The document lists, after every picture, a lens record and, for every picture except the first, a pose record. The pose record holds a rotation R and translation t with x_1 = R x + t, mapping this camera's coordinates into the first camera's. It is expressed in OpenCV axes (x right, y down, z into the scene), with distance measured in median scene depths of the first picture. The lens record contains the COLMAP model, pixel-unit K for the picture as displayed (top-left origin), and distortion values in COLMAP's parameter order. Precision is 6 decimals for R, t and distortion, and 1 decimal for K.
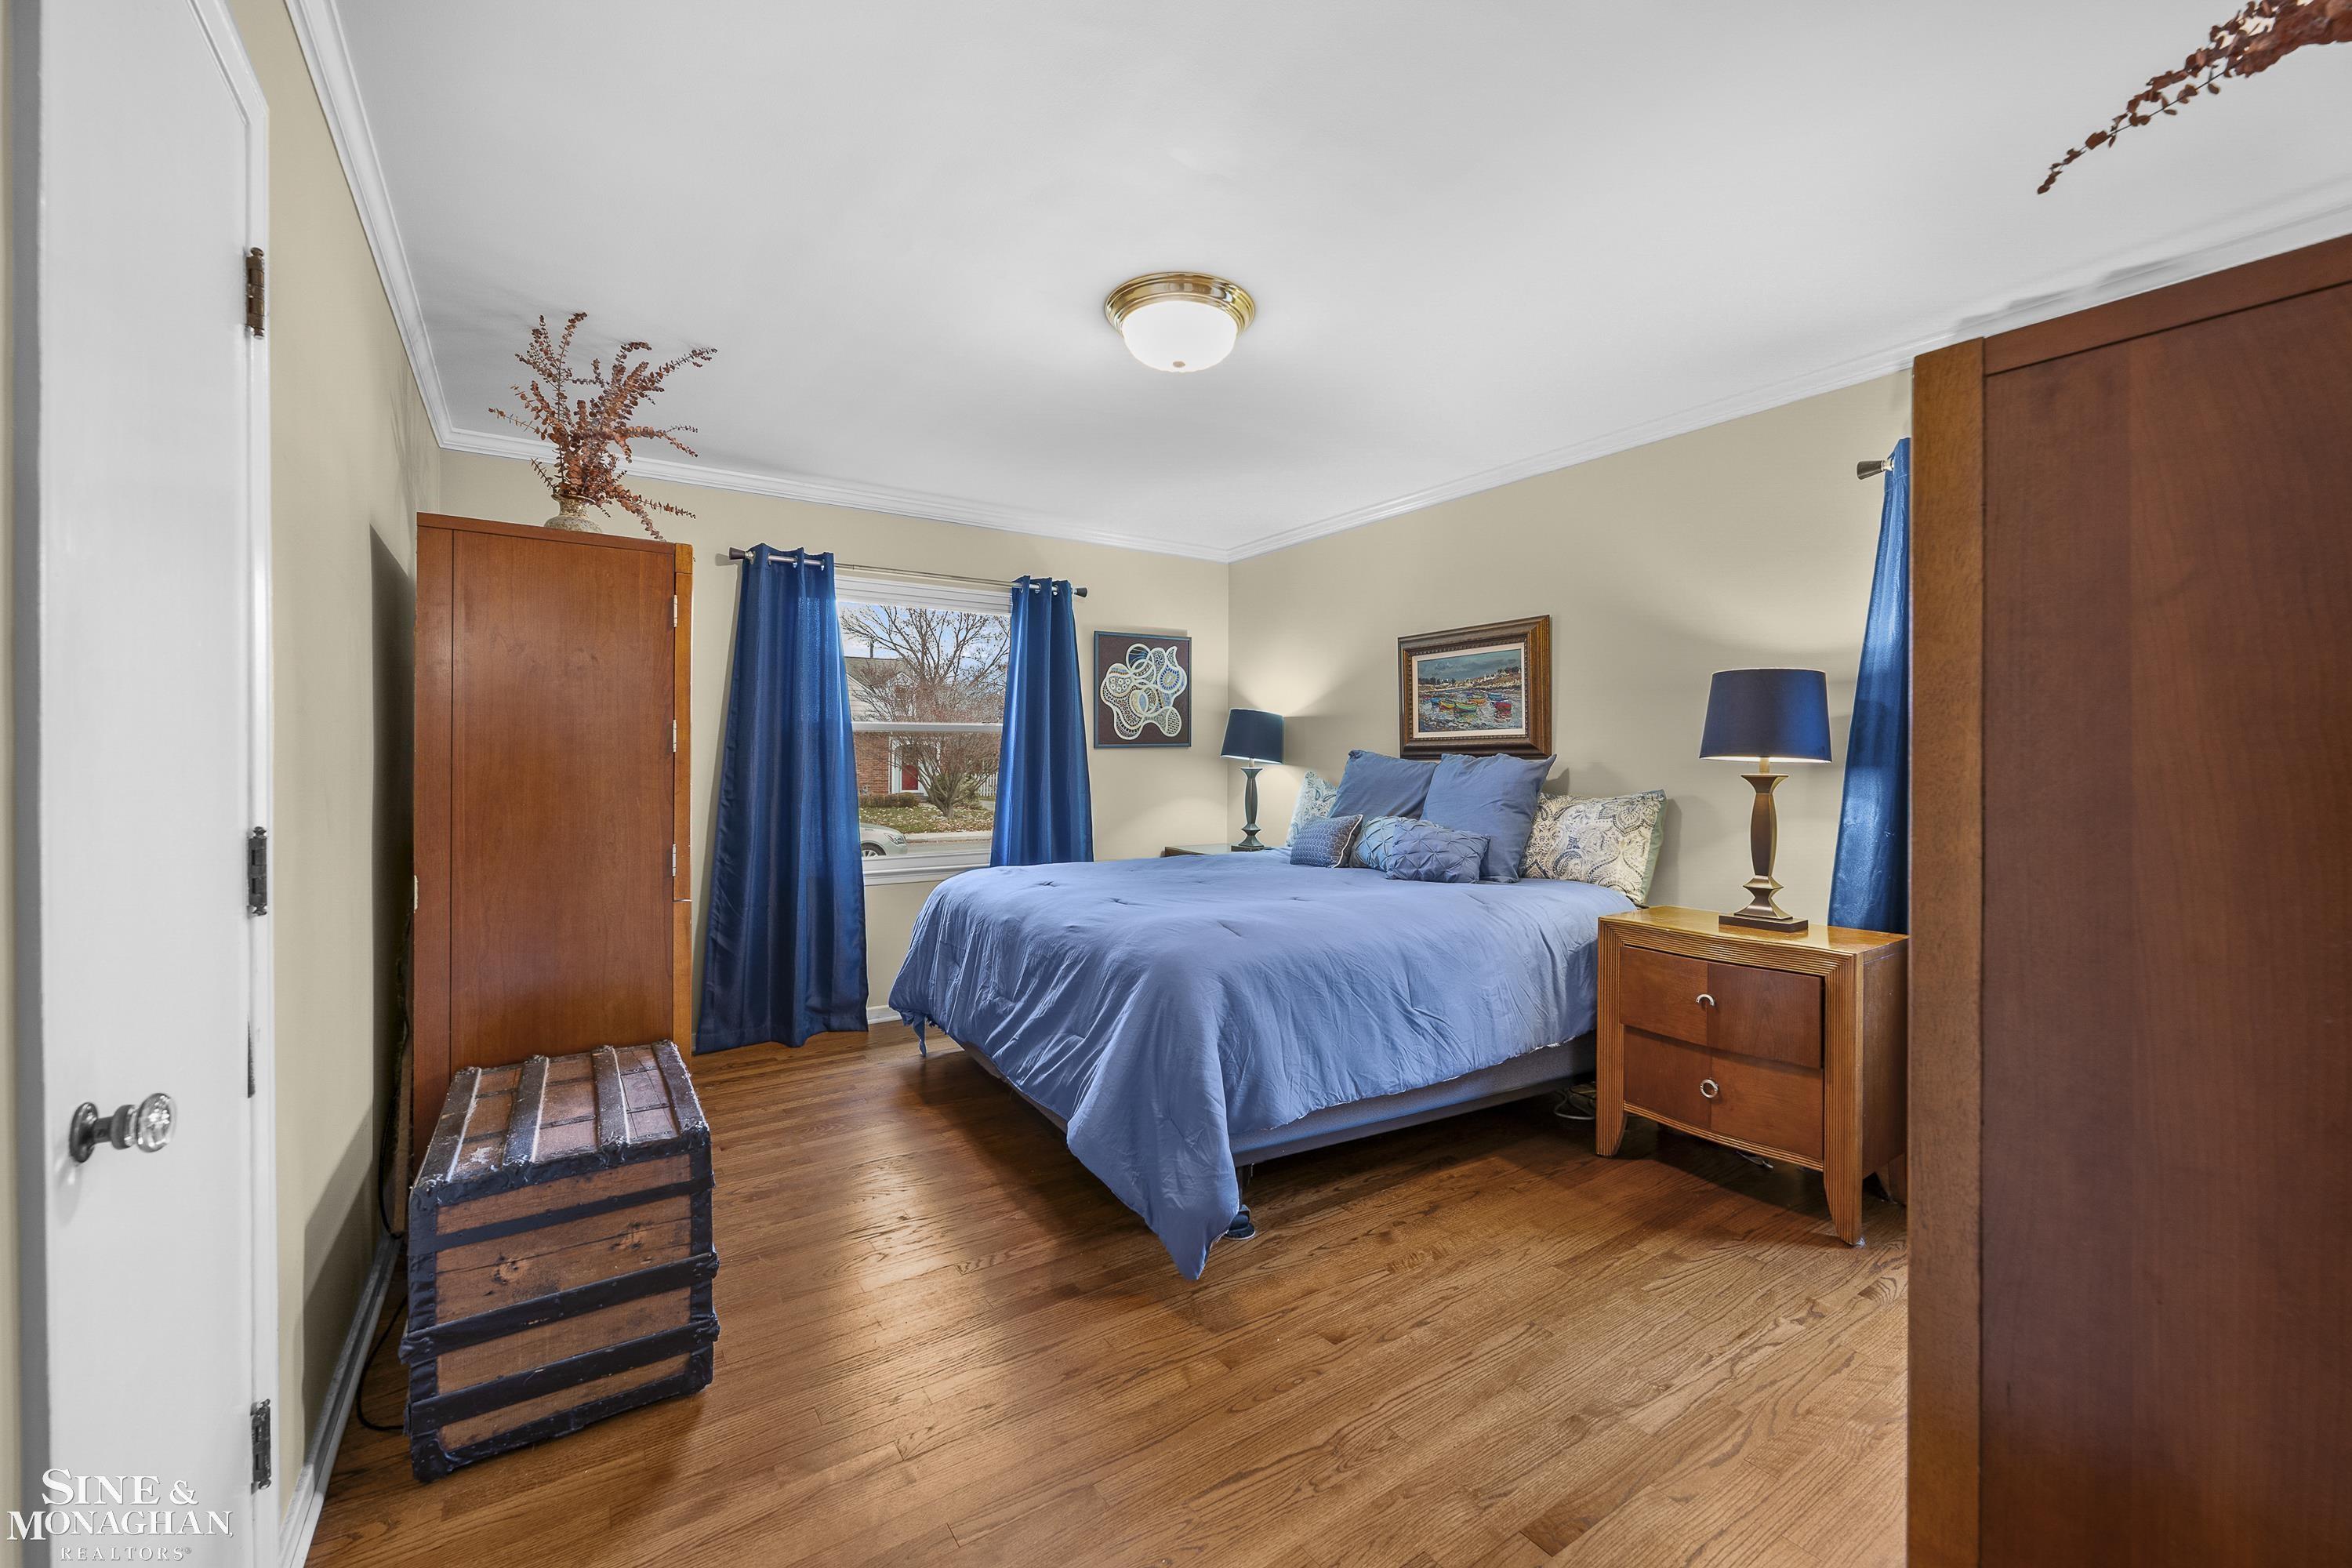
lens RADIAL K [[931.9, 0, 1169.8], [0, 931.9, 746.9], [0, 0, 1]] dist [-0.001379, -0.000051]
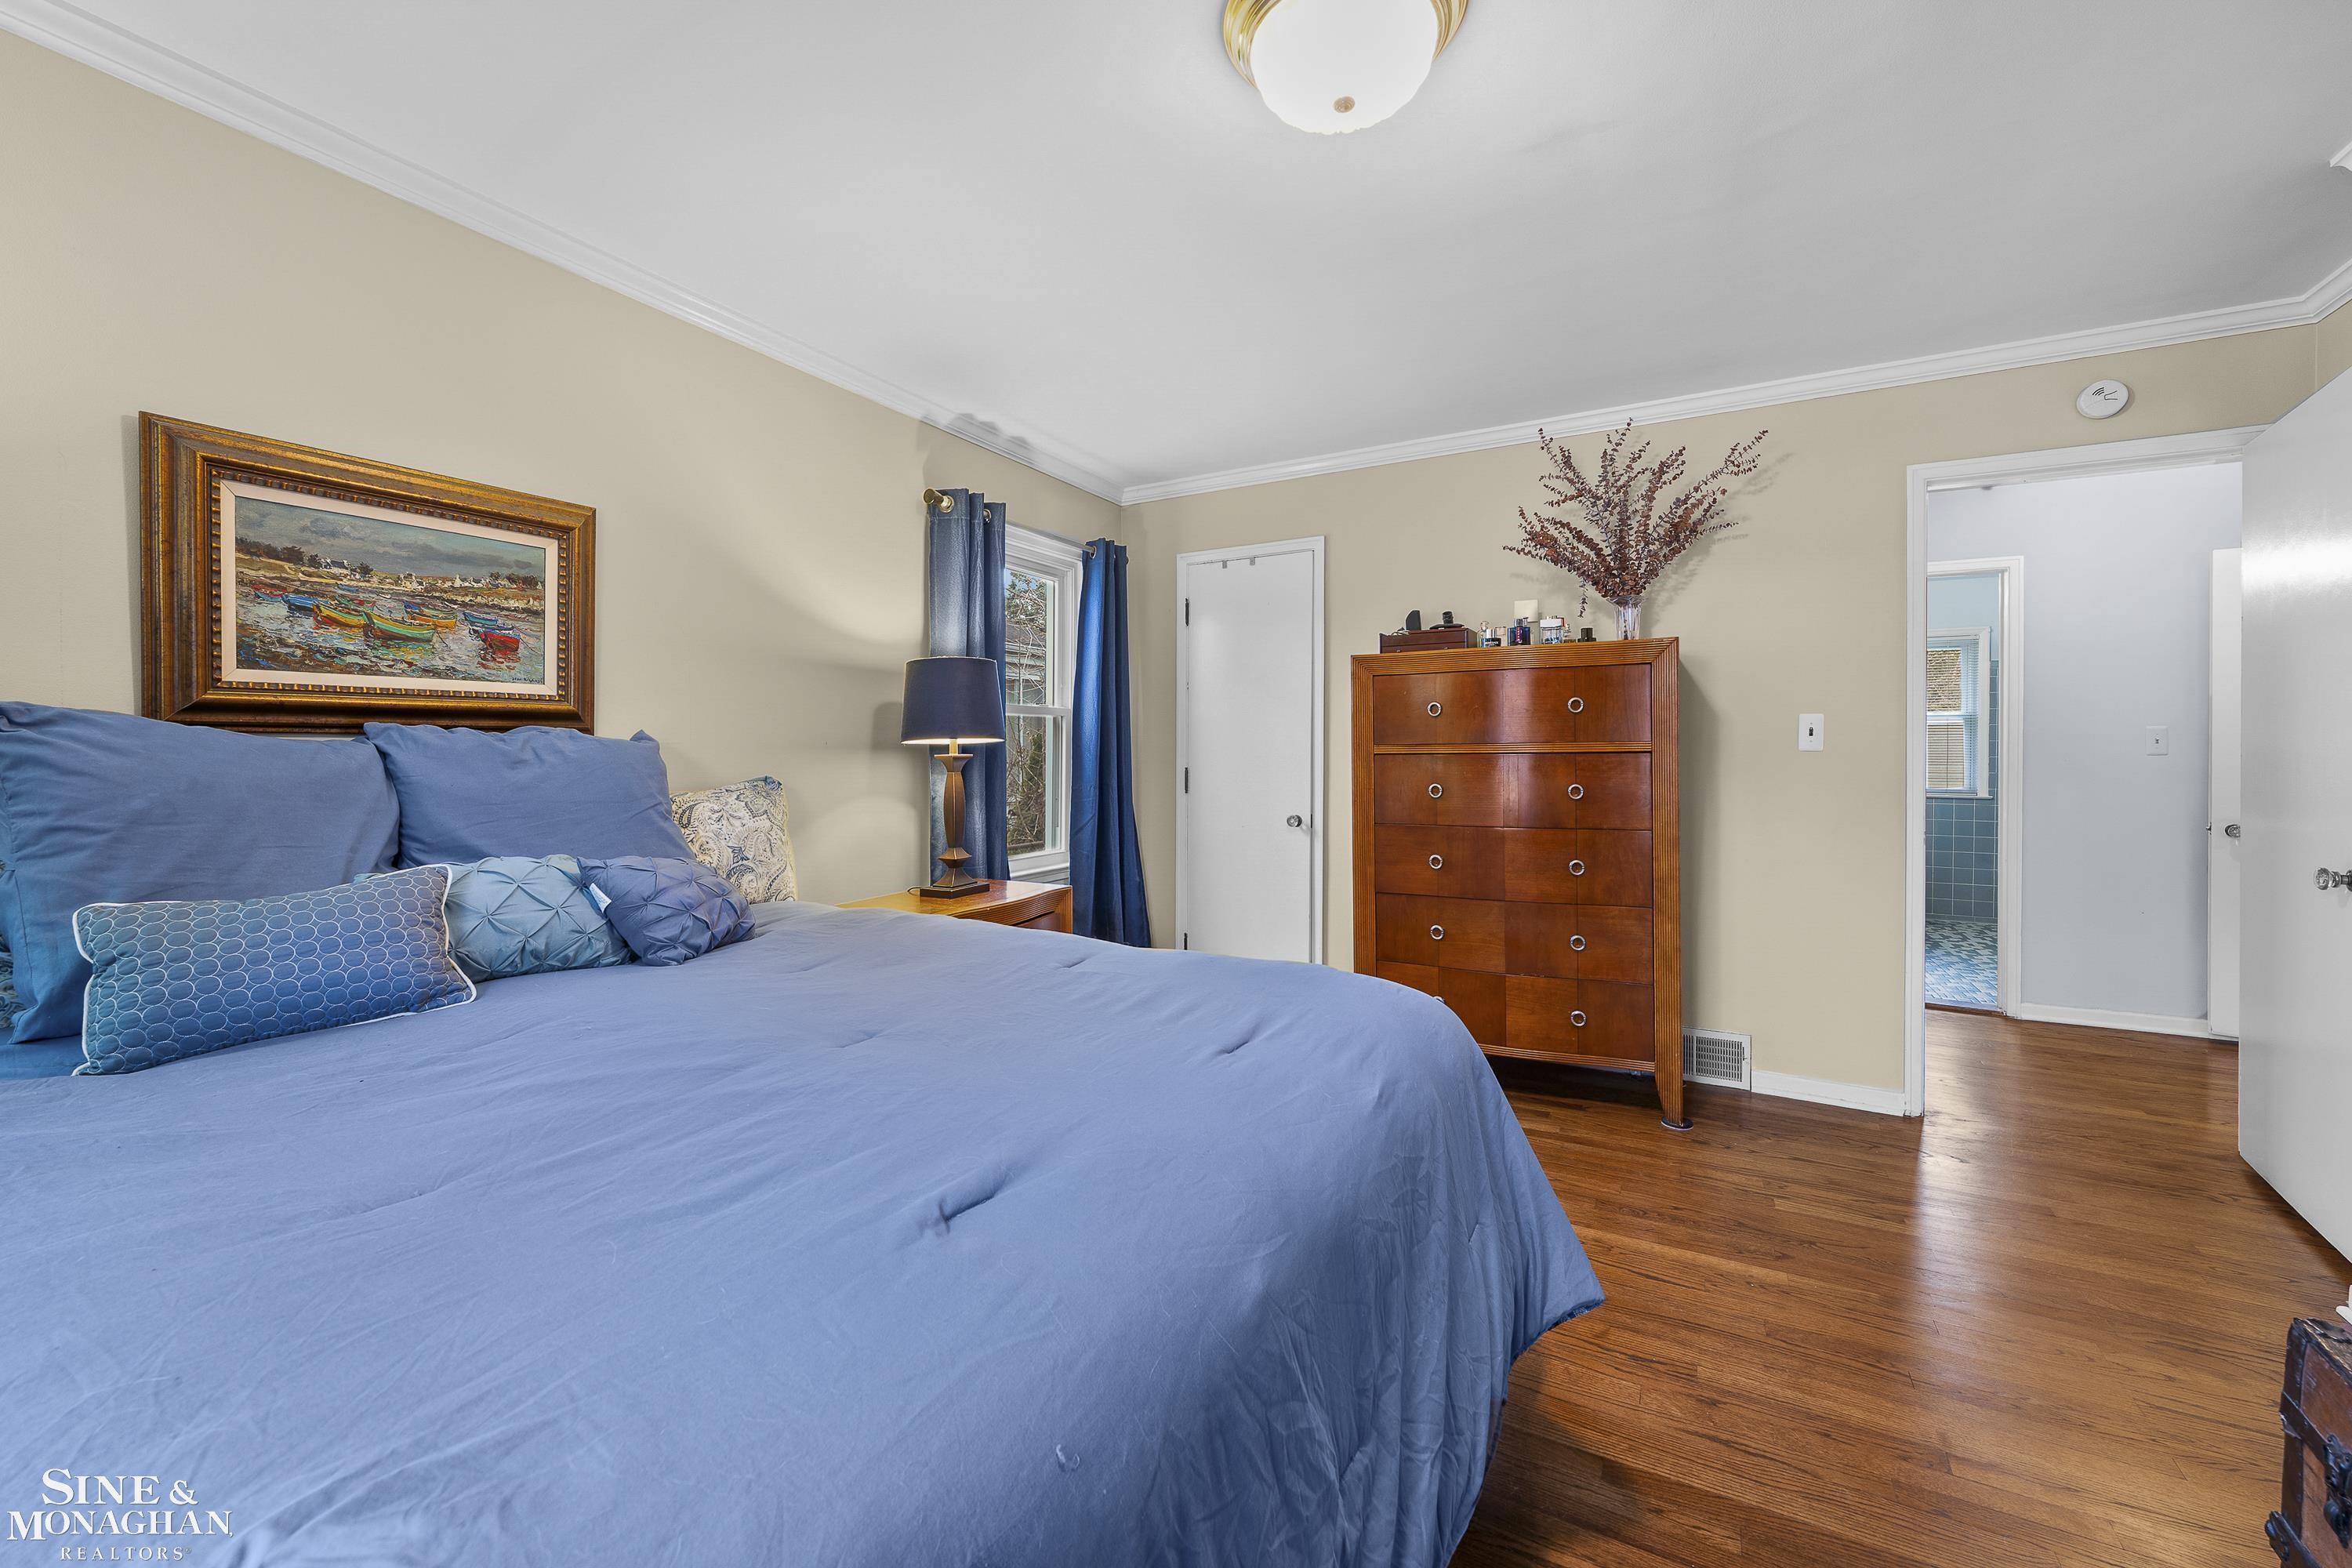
lens RADIAL K [[931.9, 0, 1169.8], [0, 931.9, 746.9], [0, 0, 1]] dist [-0.001379, -0.000051]
pose [[-0.454563, -0.012085, 0.890632, -0.322415], [-0.027941, 0.999609, -0.000697, 0.008954], [-0.890276, -0.025202, -0.454723, 0.898365]]
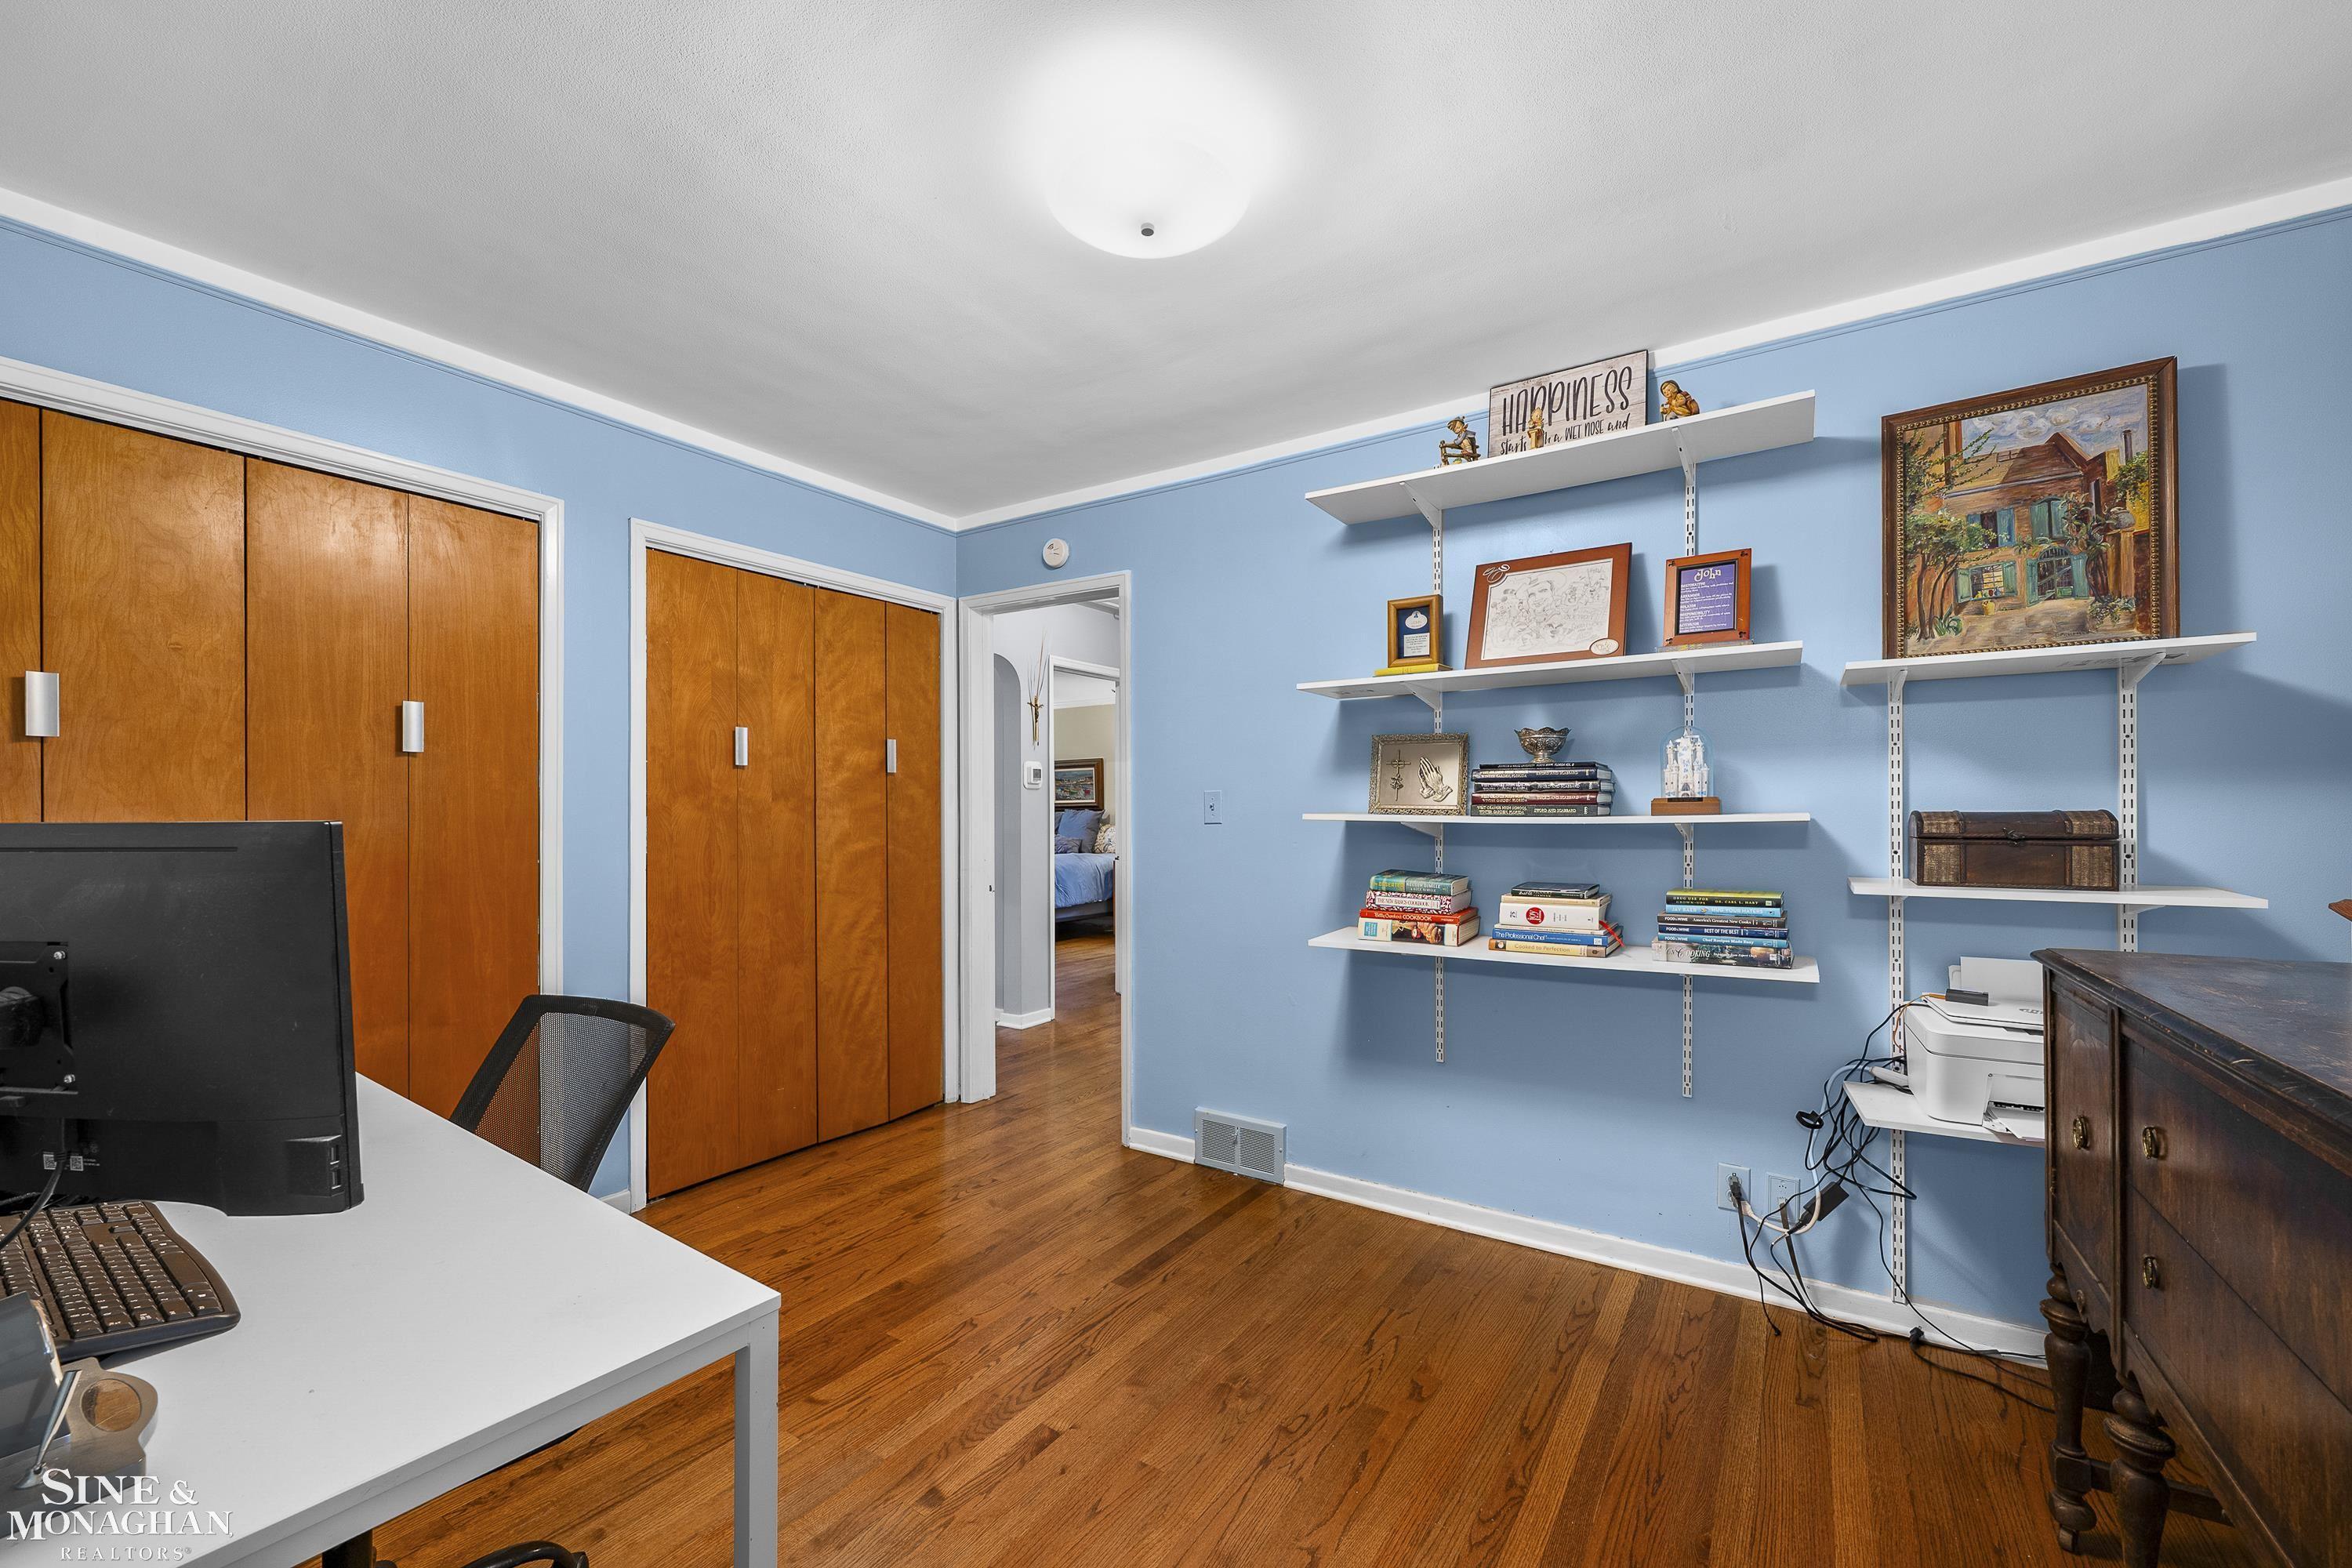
lens RADIAL K [[948.4, 0, 1158.6], [0, 948.4, 799.4], [0, 0, 1]] dist [-0.000918, -0.000091]
pose [[0.919582, 0.006475, 0.392845, -0.521200], [-0.004972, 0.999976, -0.004844, -0.008792], [-0.392867, 0.002501, 0.919592, -1.577265]]
